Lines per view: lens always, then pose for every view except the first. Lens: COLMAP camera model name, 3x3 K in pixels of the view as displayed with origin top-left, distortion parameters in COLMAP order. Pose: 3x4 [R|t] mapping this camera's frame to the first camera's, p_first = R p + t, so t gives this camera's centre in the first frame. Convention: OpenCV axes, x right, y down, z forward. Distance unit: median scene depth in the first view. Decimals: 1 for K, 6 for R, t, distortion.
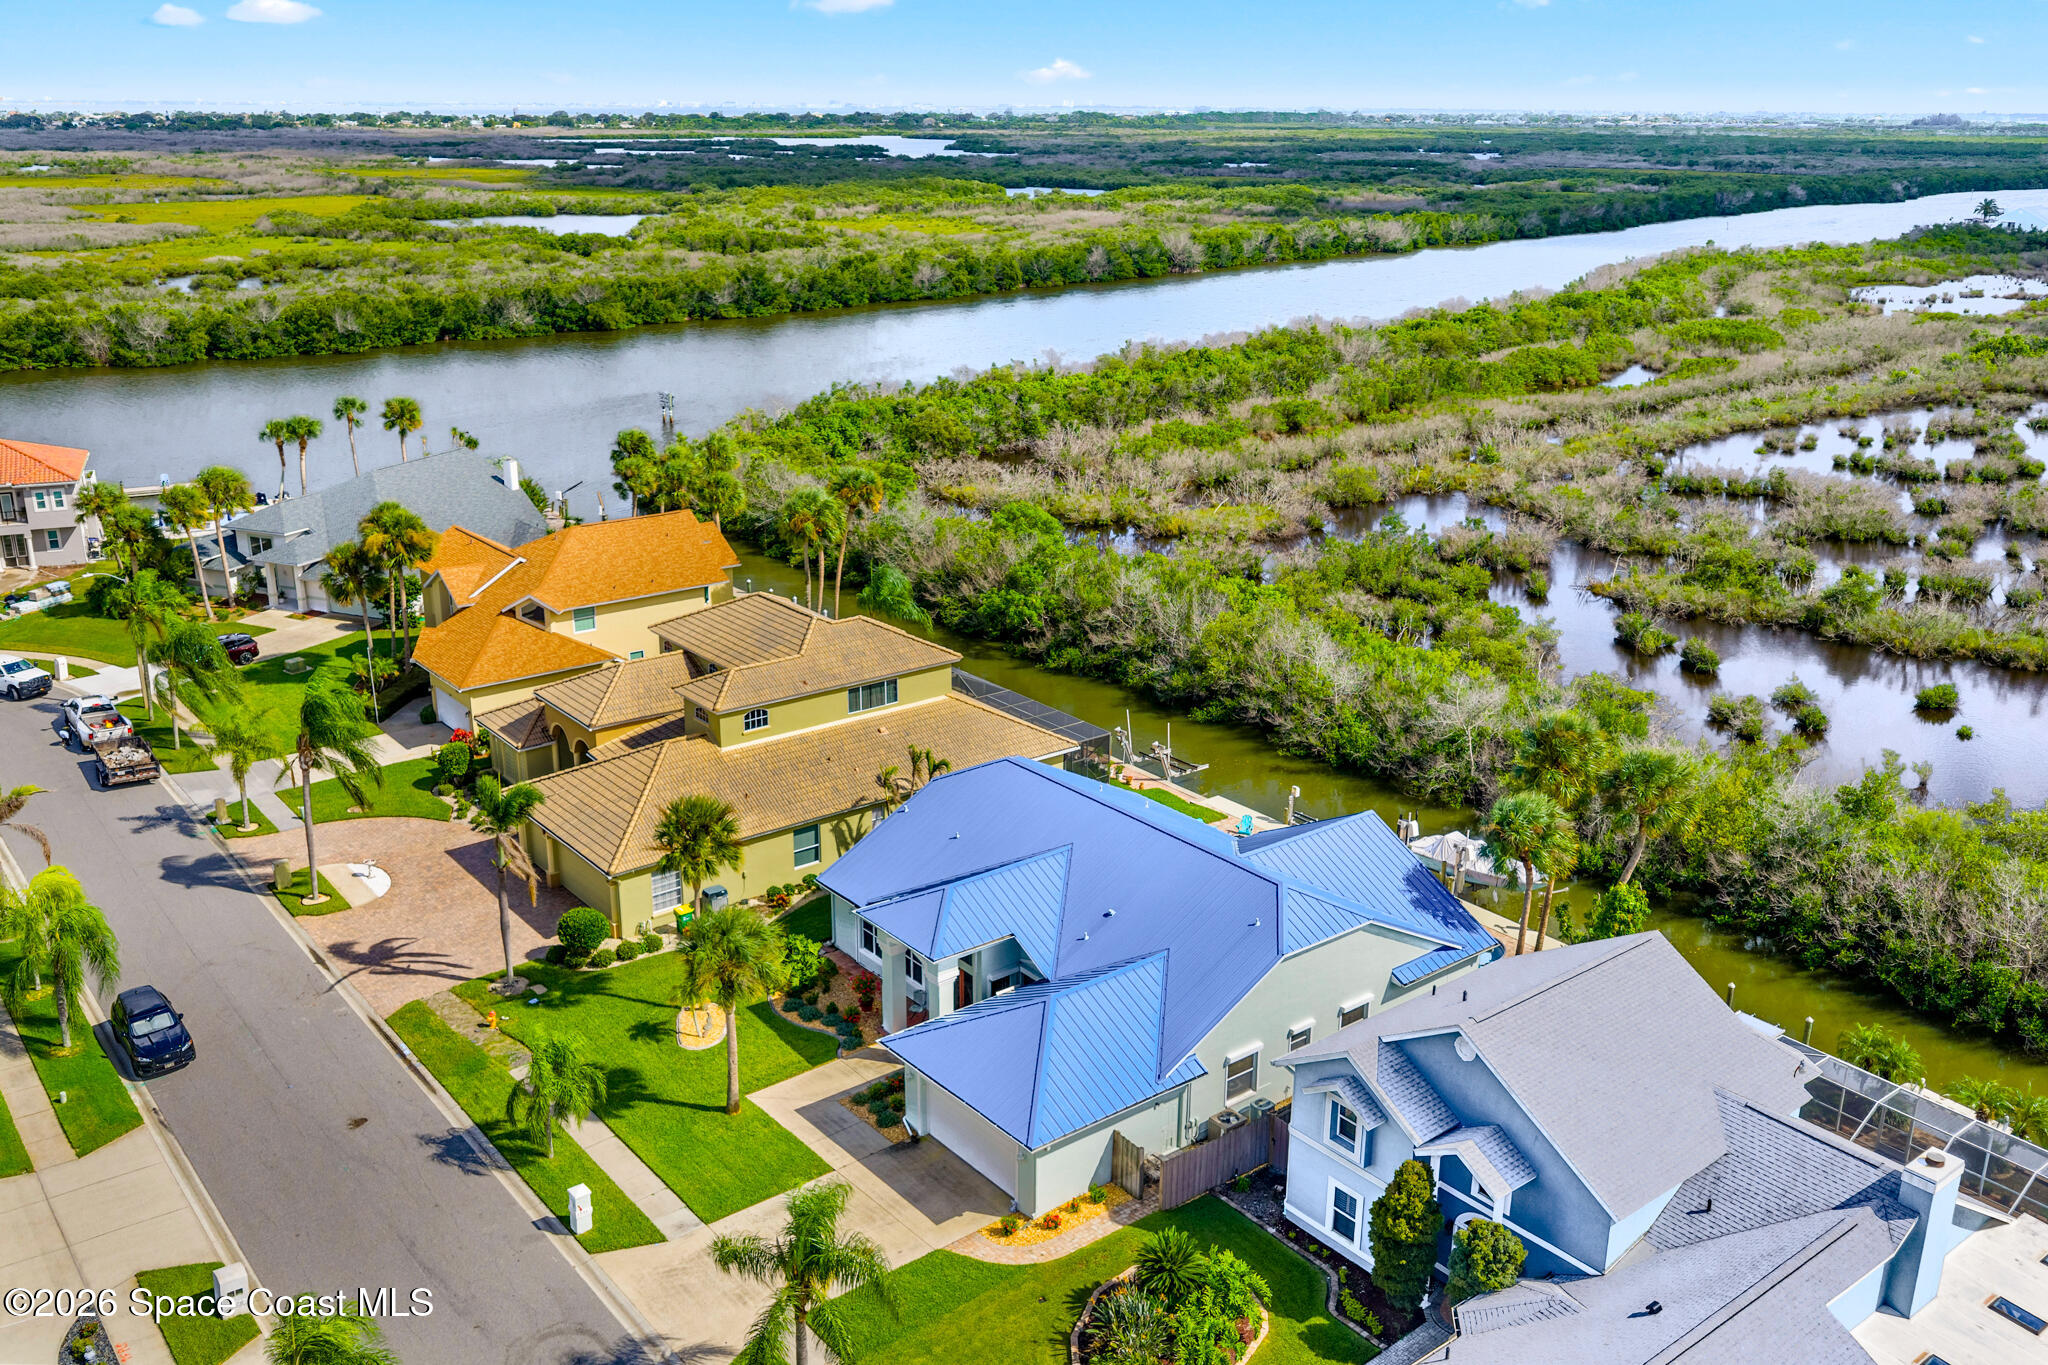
lens RADIAL K [[1767.9, 0, 1016.0], [0, 1767.9, 596.0], [0, 0, 1]] dist [0.001768, -0.006473]
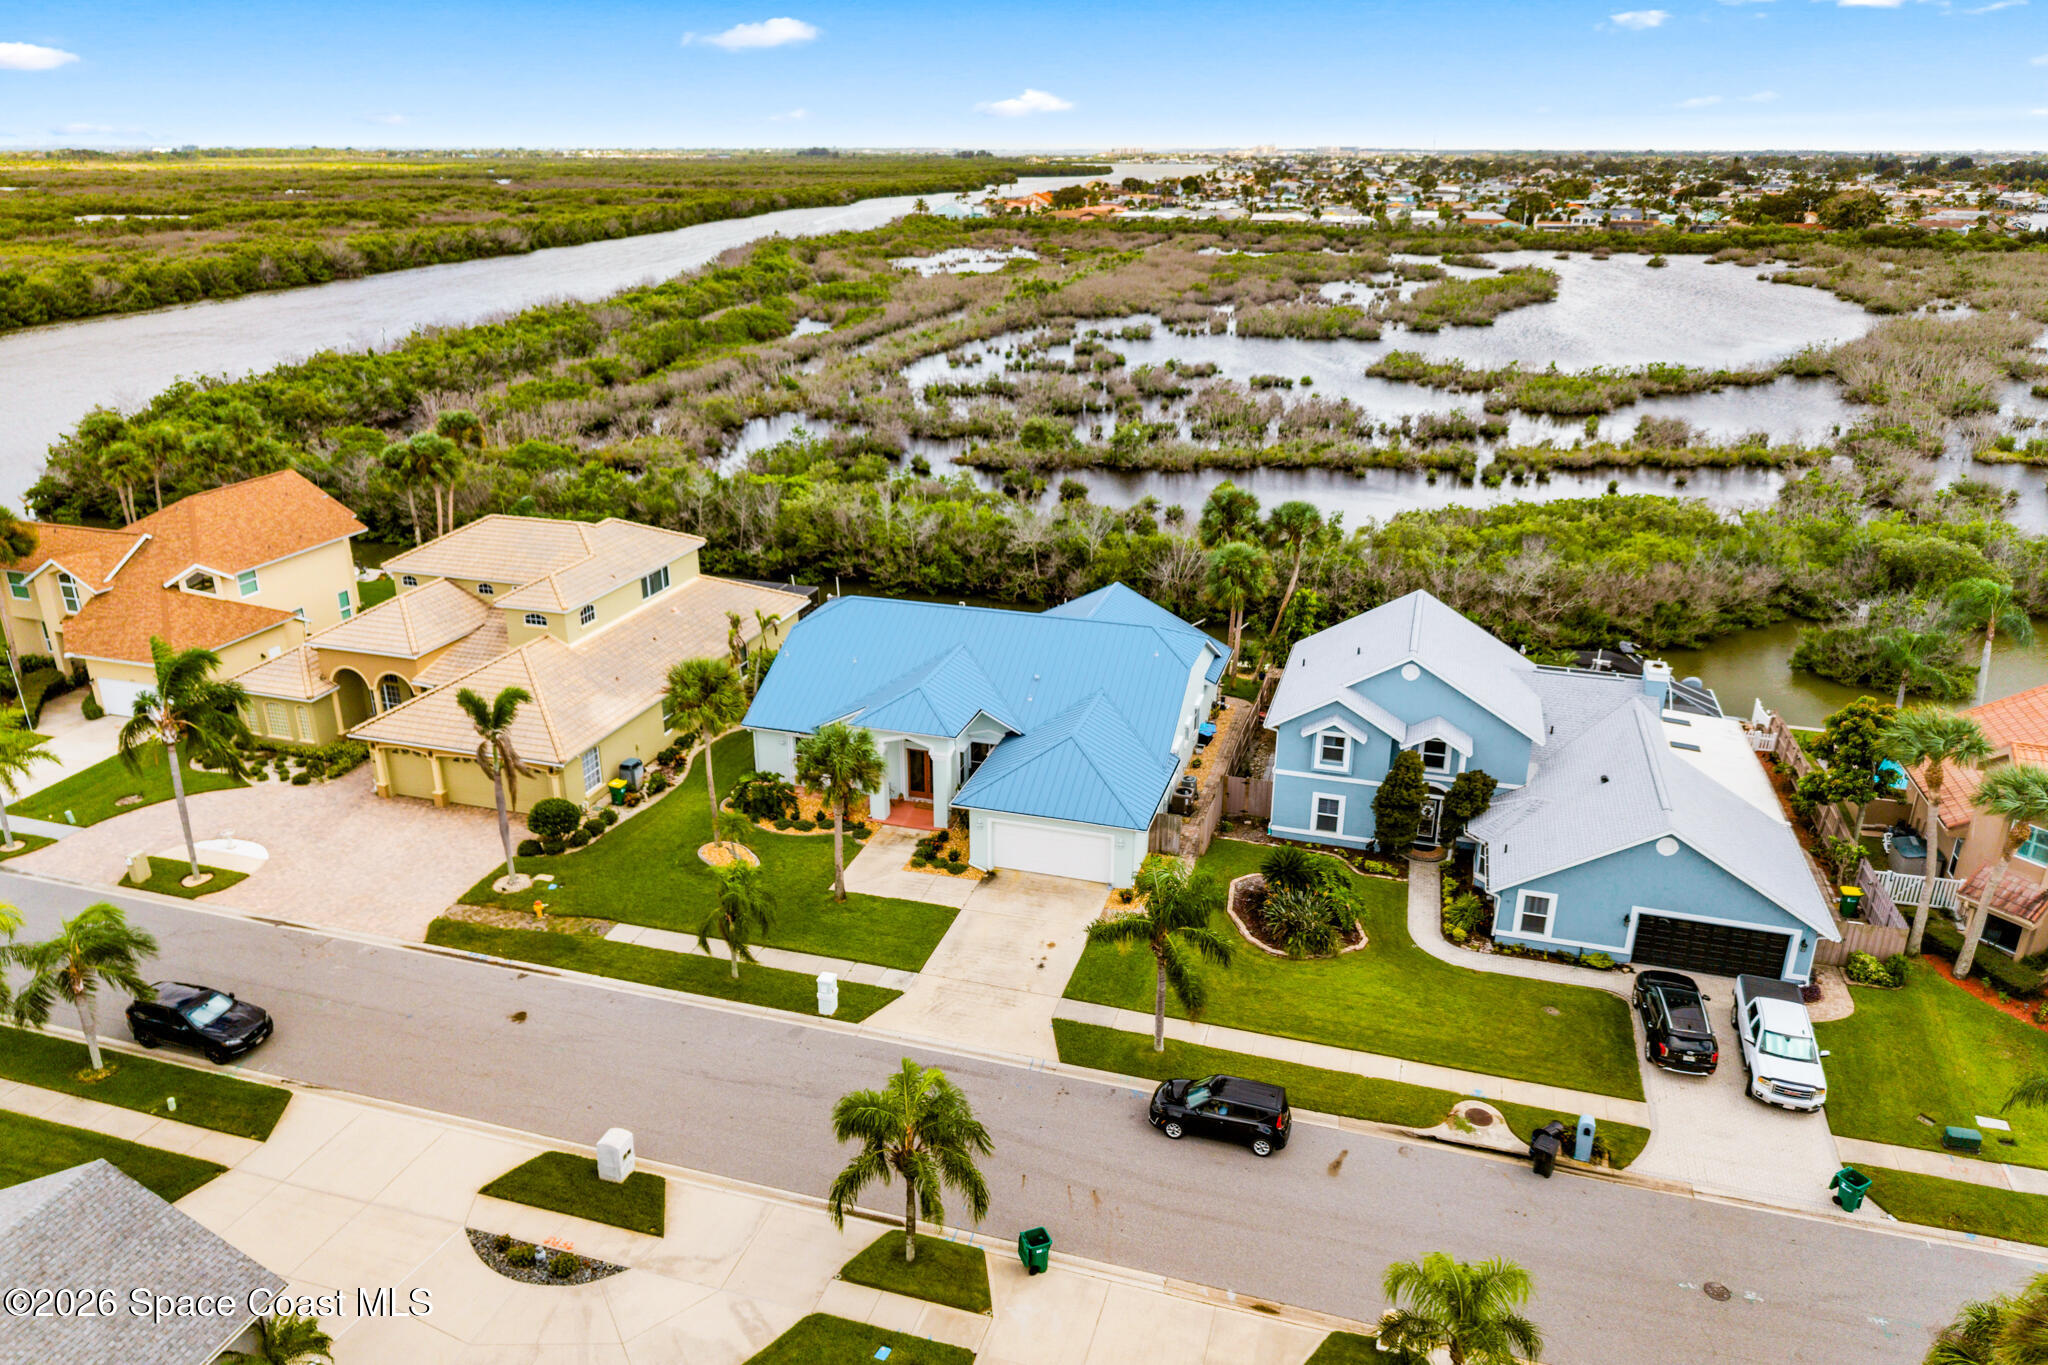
lens RADIAL K [[1390.6, 0, 1024.0], [0, 1390.6, 682.5], [0, 0, 1]] dist [0.014173, -0.026994]
pose [[0.816817, -0.209470, 0.537524, -0.397767], [0.155423, 0.977203, 0.144631, 0.027865], [-0.555566, -0.034593, 0.830753, 0.131606]]
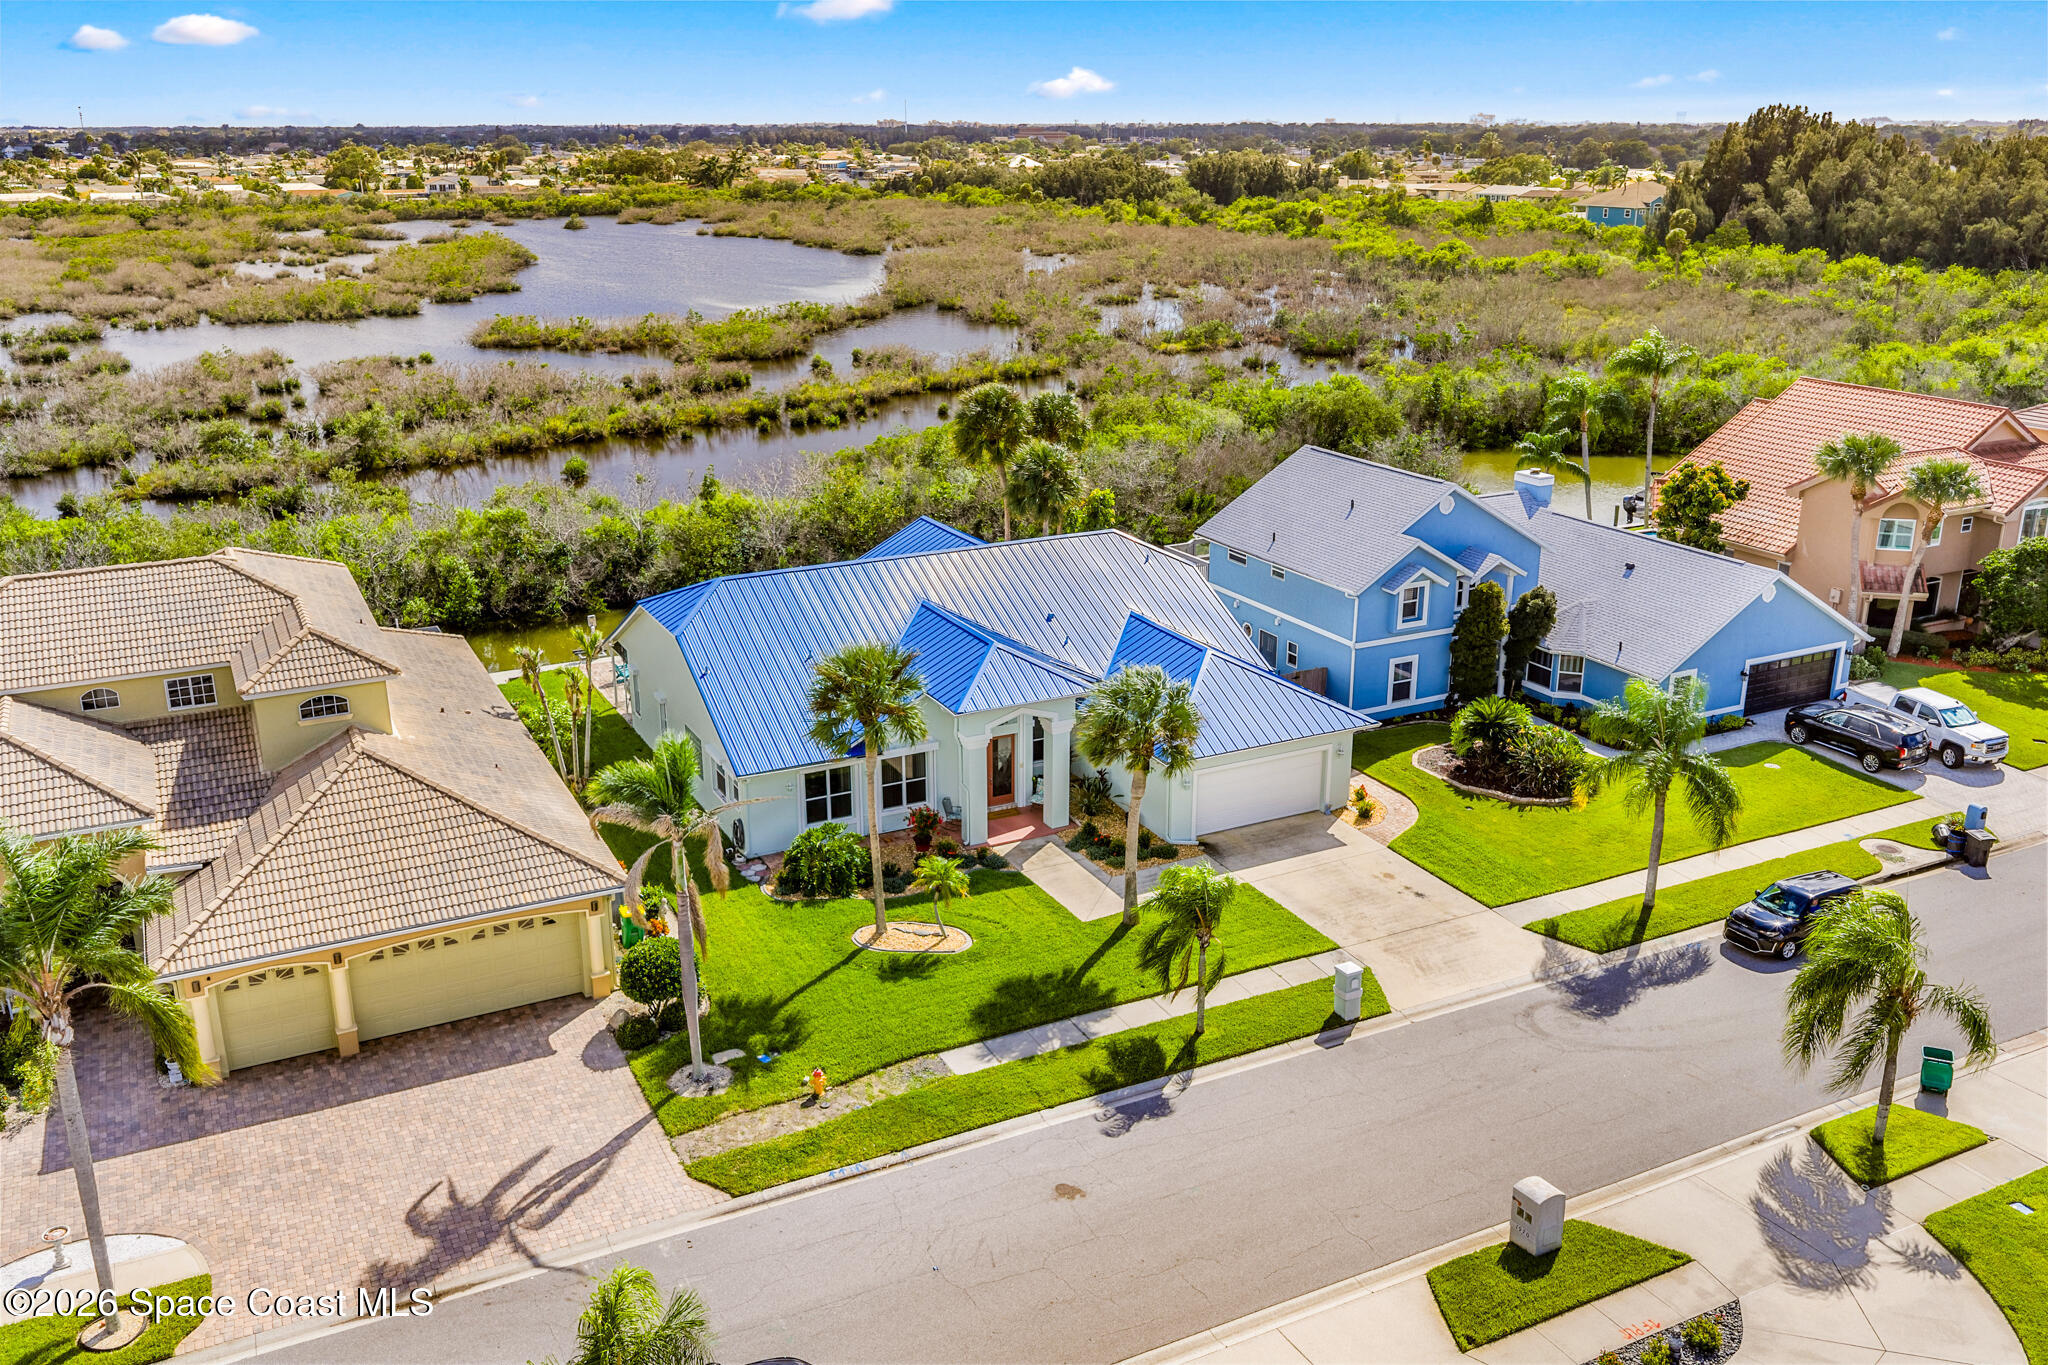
lens RADIAL K [[1703.4, 0, 1024.0], [0, 1703.4, 682.5], [0, 0, 1]] dist [0.007616, -0.000790]
pose [[0.191454, -0.311287, 0.930831, -0.672741], [0.266982, 0.929131, 0.255805, -0.026073], [-0.944492, 0.199540, 0.260994, 0.617600]]
